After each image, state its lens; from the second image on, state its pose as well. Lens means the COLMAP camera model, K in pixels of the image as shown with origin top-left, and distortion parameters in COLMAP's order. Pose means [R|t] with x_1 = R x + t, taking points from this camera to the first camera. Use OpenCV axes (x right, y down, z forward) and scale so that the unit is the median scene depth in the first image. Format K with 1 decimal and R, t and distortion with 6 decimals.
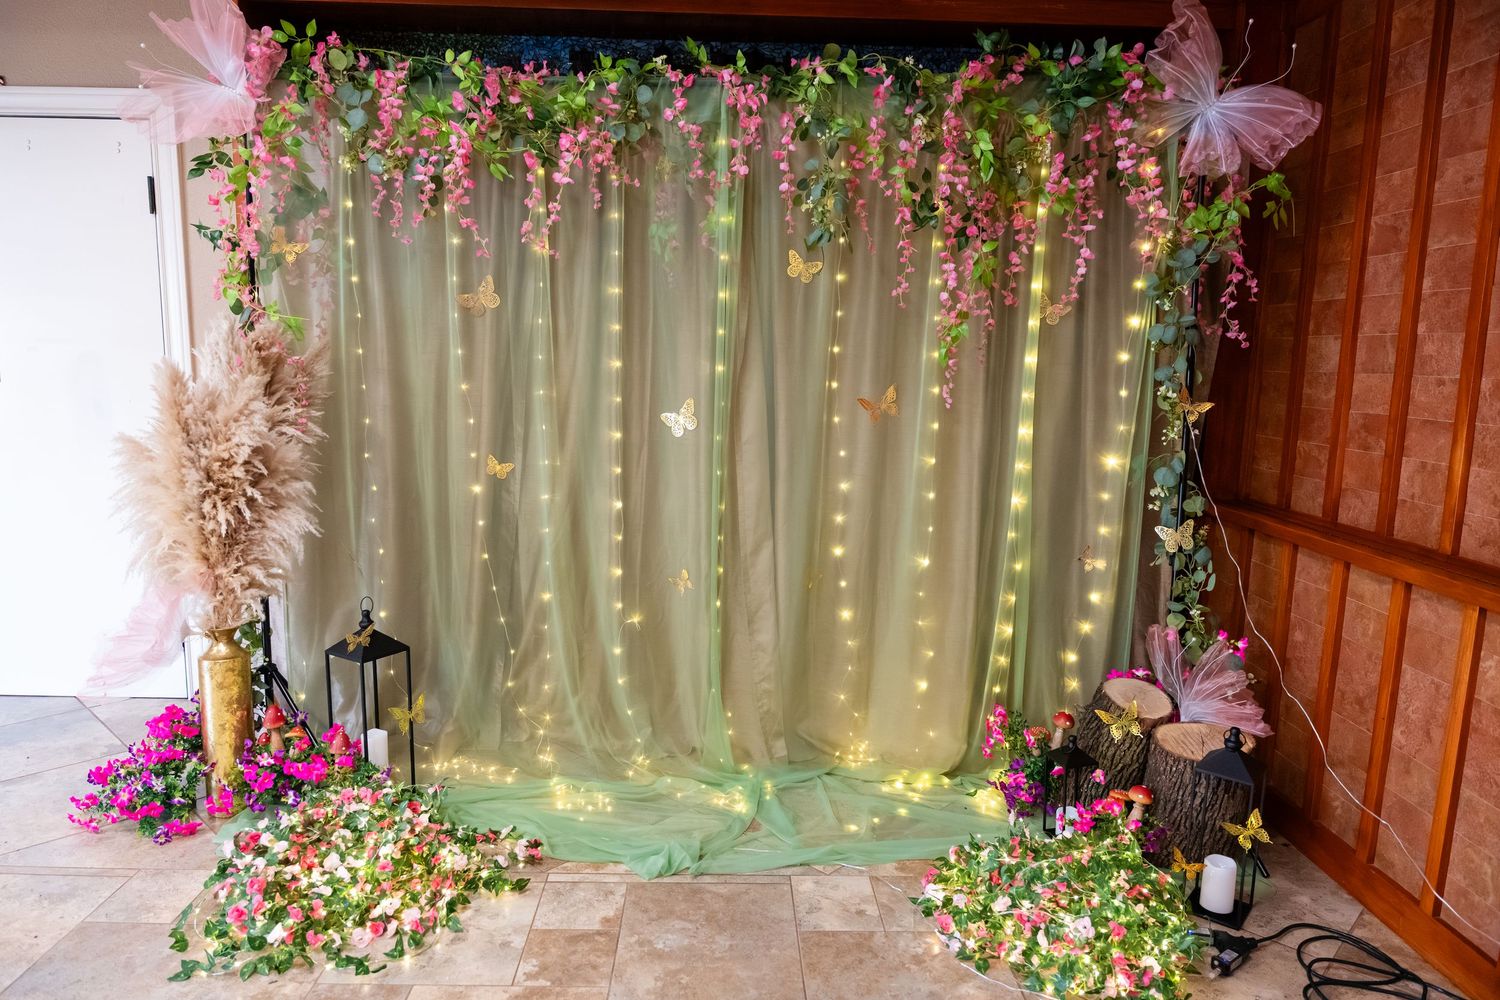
lens RADIAL K [[980.0, 0, 748.3], [0, 980.0, 505.6], [0, 0, 1]] dist [-0.006690, -0.000829]
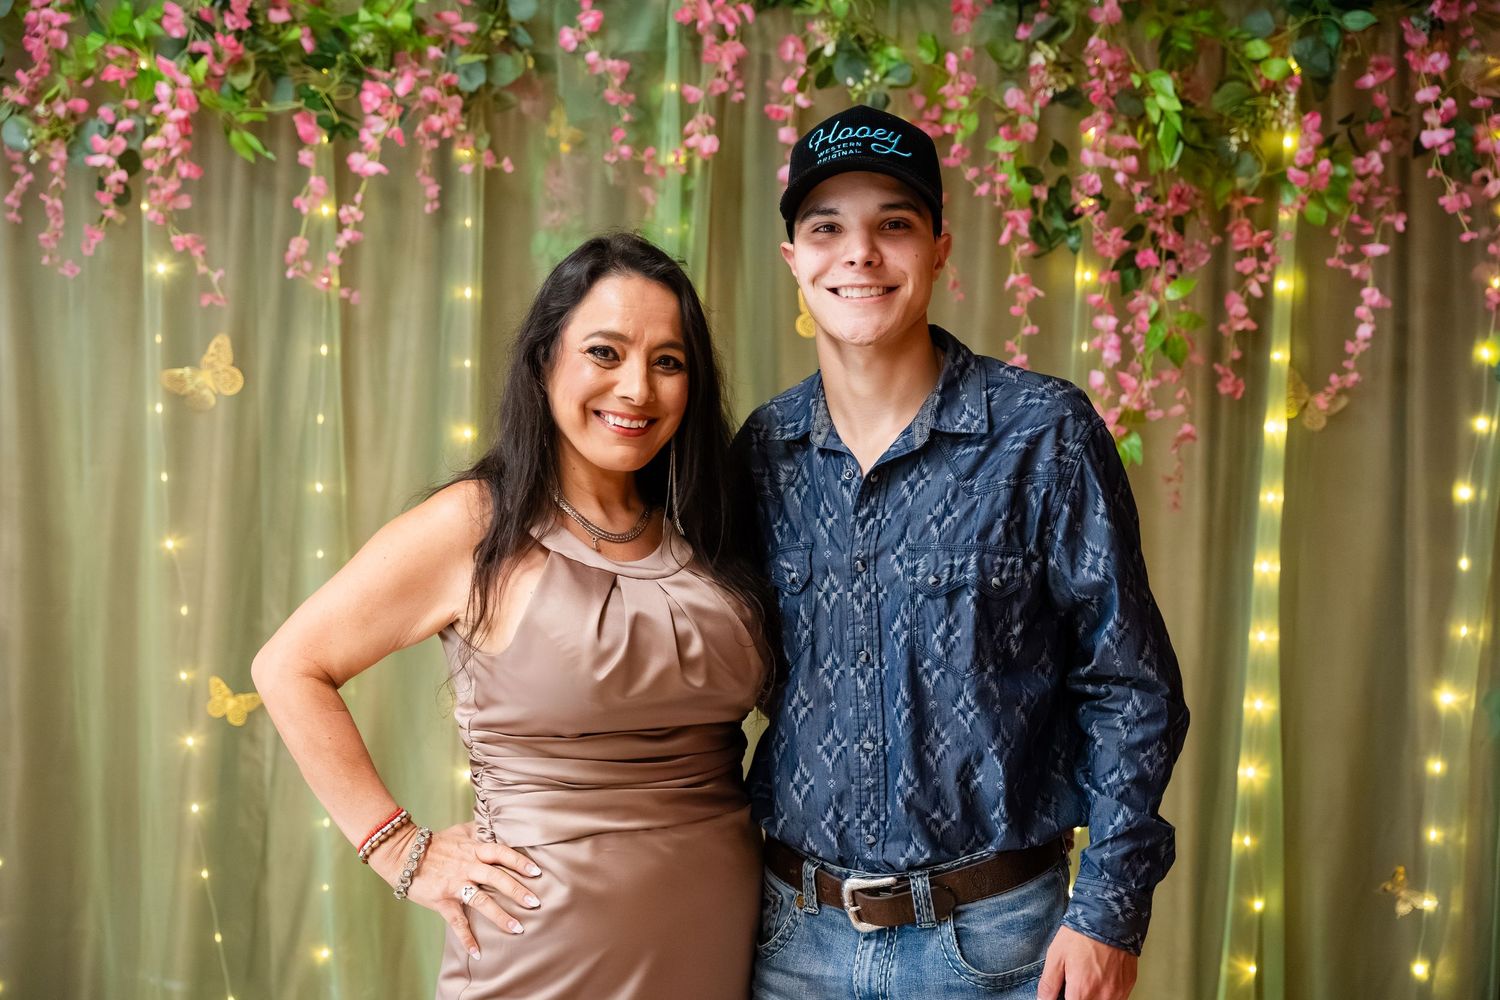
lens RADIAL K [[2318.5, 0, 751.7], [0, 2318.5, 498.2], [0, 0, 1]] dist [0.019228, 0.000000]
pose [[0.999437, 0.004272, -0.033290, 0.060282], [-0.006906, 0.996819, -0.079404, -0.053797], [0.032844, 0.079589, 0.996287, -0.225252]]
